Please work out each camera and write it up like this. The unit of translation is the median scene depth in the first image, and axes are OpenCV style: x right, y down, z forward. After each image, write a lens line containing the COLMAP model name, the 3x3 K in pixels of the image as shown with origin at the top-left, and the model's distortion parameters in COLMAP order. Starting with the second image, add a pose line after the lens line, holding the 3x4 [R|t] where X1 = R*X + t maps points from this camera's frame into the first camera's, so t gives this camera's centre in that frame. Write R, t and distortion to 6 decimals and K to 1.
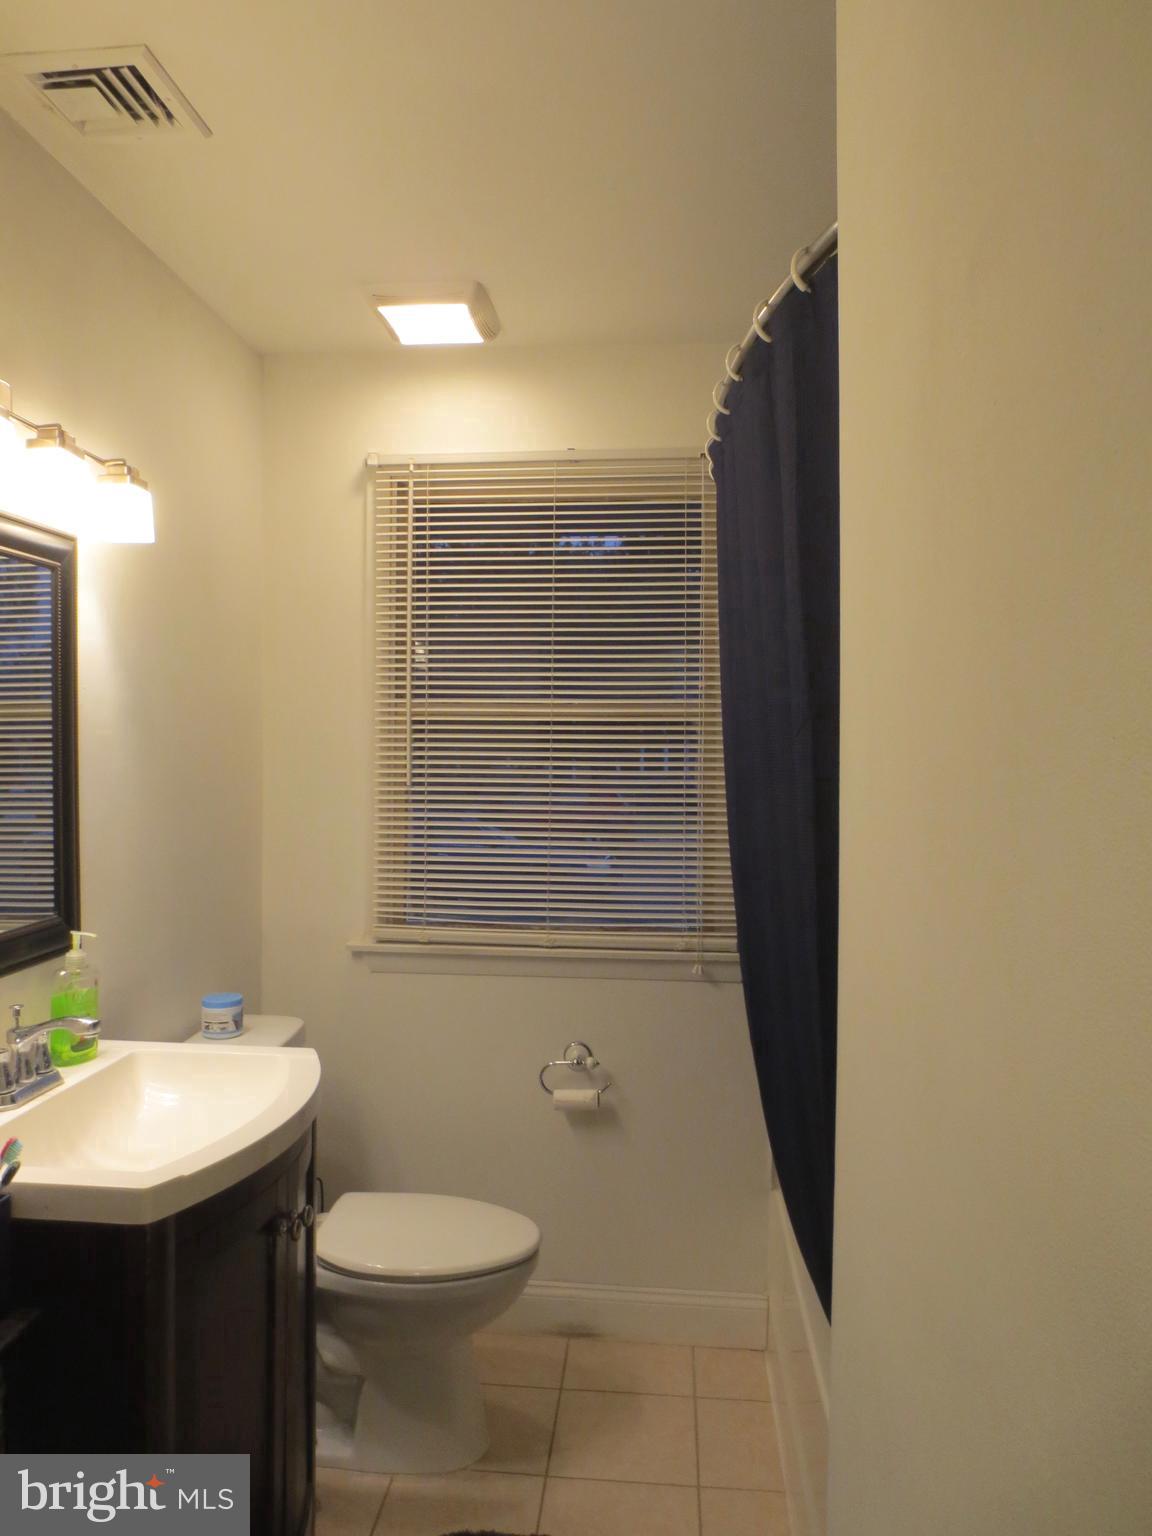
lens RADIAL K [[1119.0, 0, 566.8], [0, 1119.0, 750.9], [0, 0, 1]] dist [-0.038705, 0.027131]
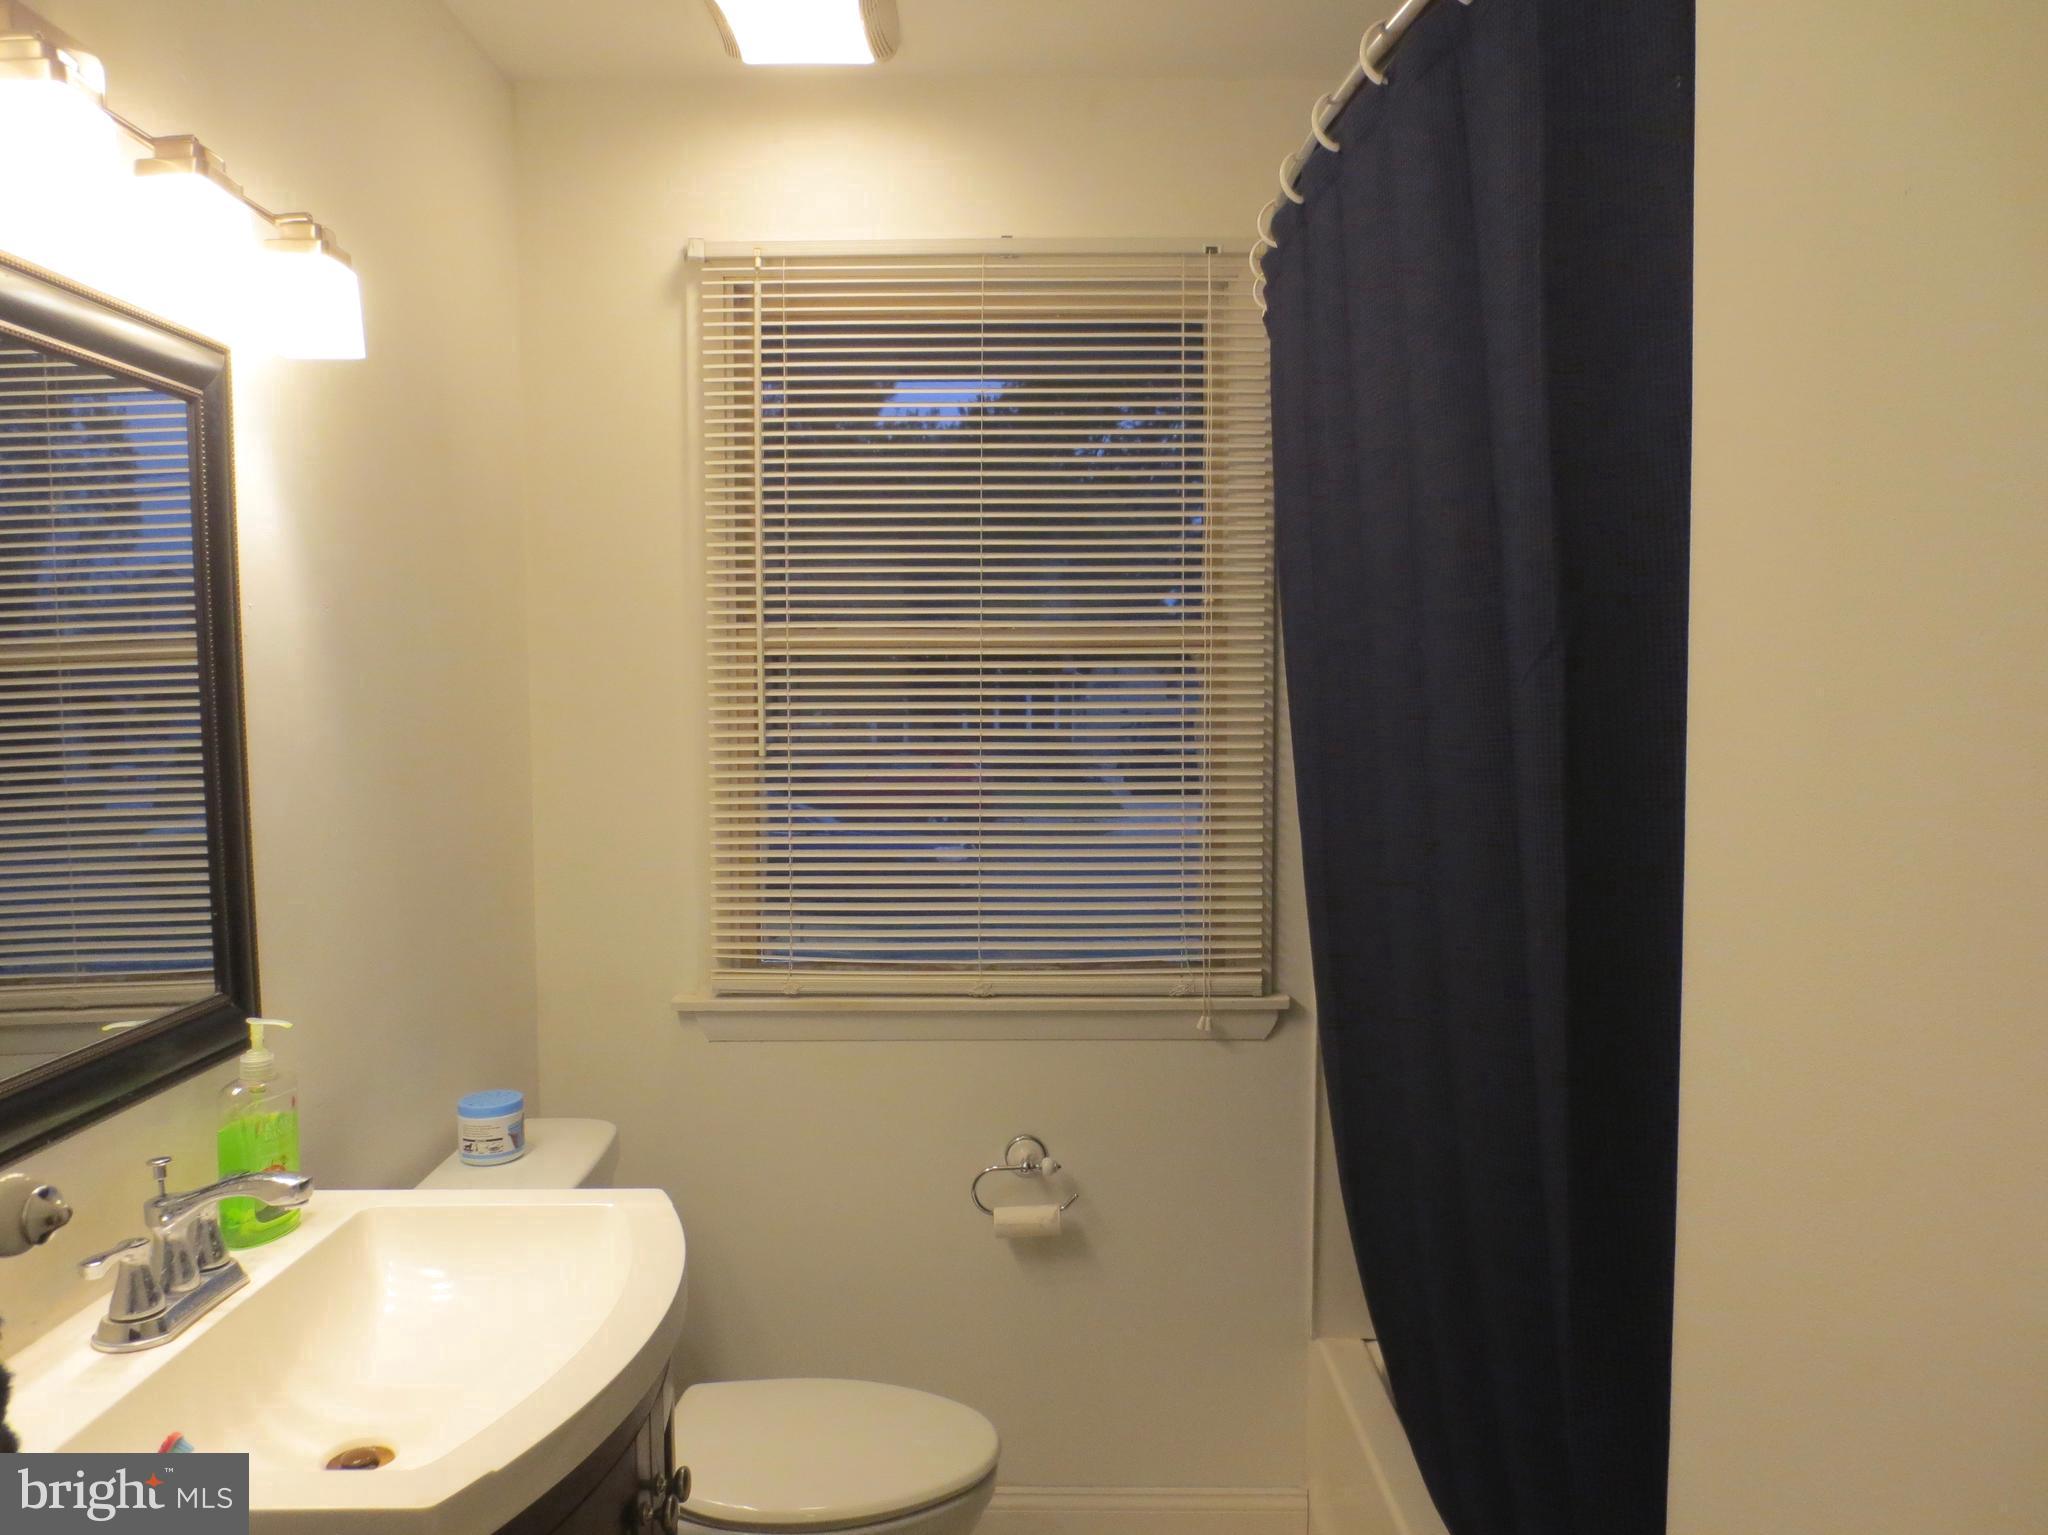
lens RADIAL K [[1492.0, 0, 1035.5], [0, 1492.0, 771.2], [0, 0, 1]] dist [-0.038705, 0.027131]
pose [[0.995076, -0.015505, 0.097893, -0.069099], [0.010851, 0.998793, 0.047896, -0.000220], [-0.098517, -0.046598, 0.994044, 0.122355]]
